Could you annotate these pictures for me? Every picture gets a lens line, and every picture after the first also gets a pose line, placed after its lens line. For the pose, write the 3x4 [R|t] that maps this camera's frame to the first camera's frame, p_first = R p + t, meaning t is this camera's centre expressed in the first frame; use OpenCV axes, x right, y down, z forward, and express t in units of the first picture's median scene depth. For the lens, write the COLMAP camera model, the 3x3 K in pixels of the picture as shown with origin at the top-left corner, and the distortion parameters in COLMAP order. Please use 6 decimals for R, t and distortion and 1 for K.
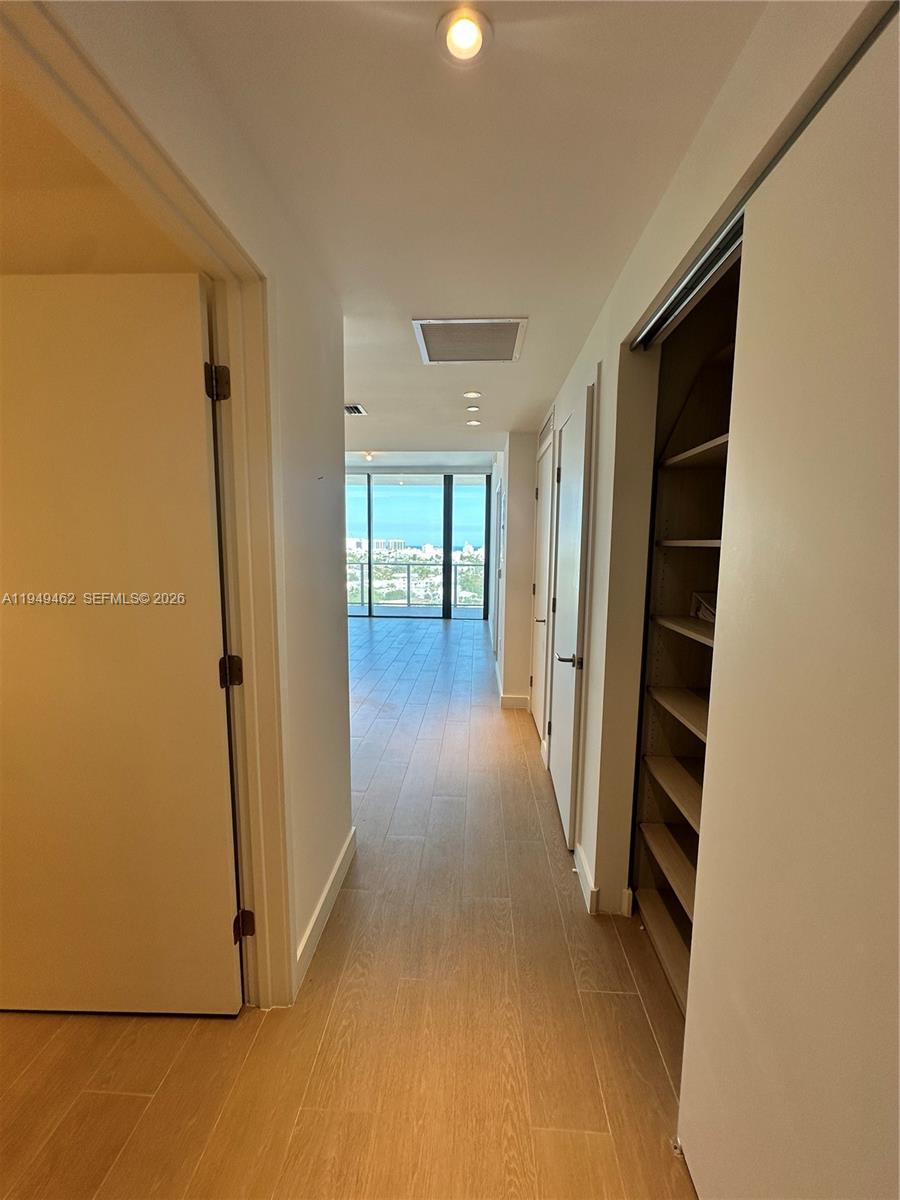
lens RADIAL K [[480.0, 0, 450.0], [0, 480.0, 600.0], [0, 0, 1]] dist [-0.002806, 0.000488]
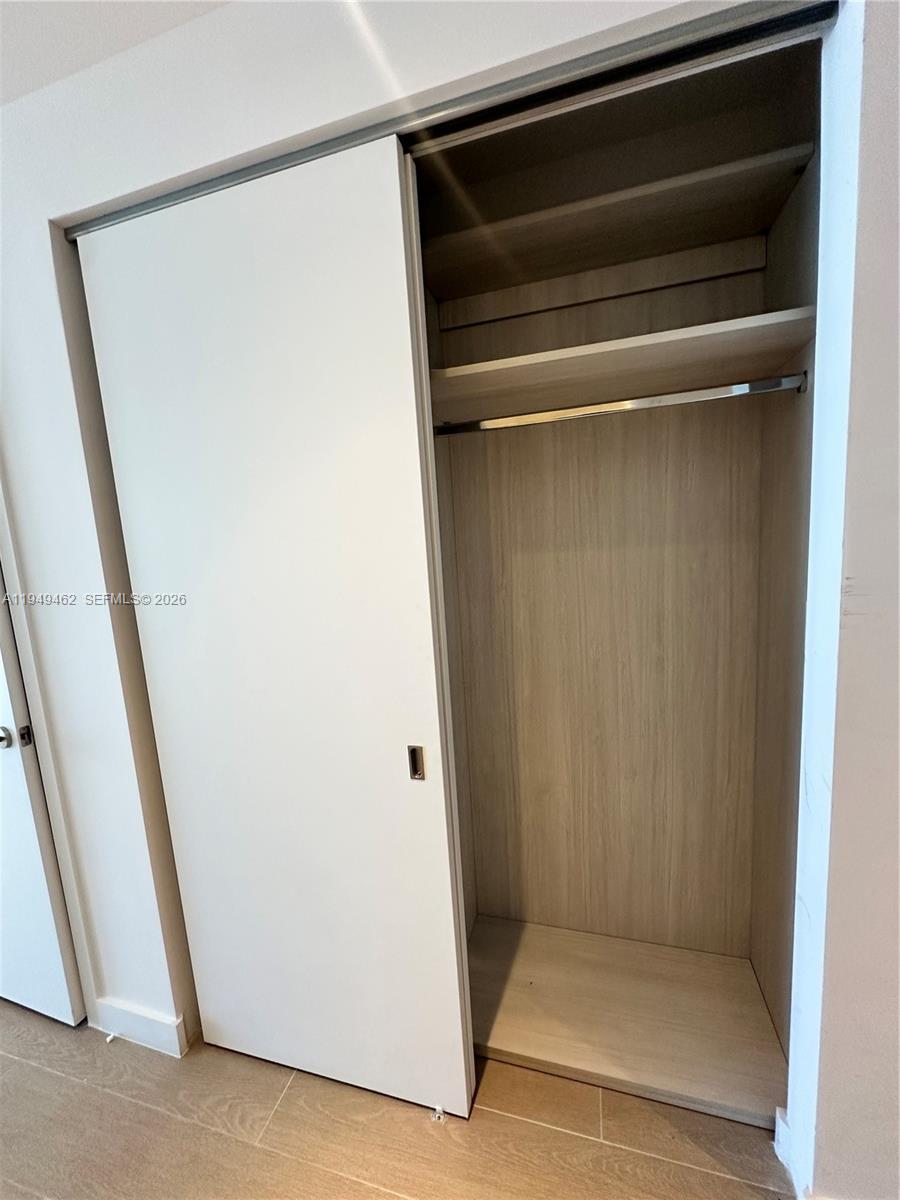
lens RADIAL K [[483.2, 0, 449.7], [0, 483.2, 591.3], [0, 0, 1]] dist [-0.001787, 0.000005]
pose [[0.224571, -0.153083, 0.962358, -0.237154], [0.183029, 0.976633, 0.112643, -0.026490], [-0.957115, 0.150843, 0.247342, 0.415500]]
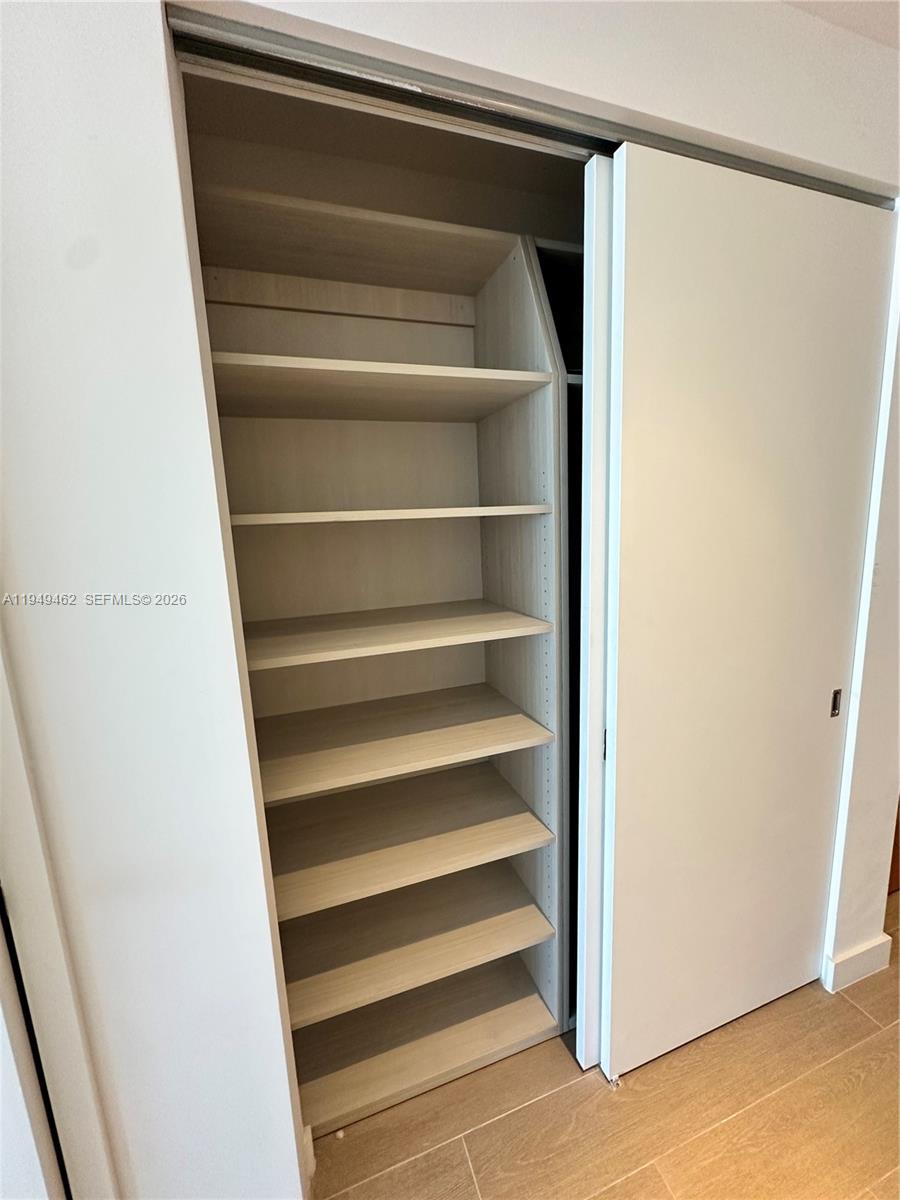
lens RADIAL K [[480.0, 0, 450.0], [0, 480.0, 600.0], [0, 0, 1]] dist [-0.002806, 0.000488]
pose [[-0.382443, -0.151572, 0.911462, -0.138505], [0.139443, 0.965687, 0.219099, -0.127175], [-0.913396, 0.210890, -0.348185, 1.089701]]
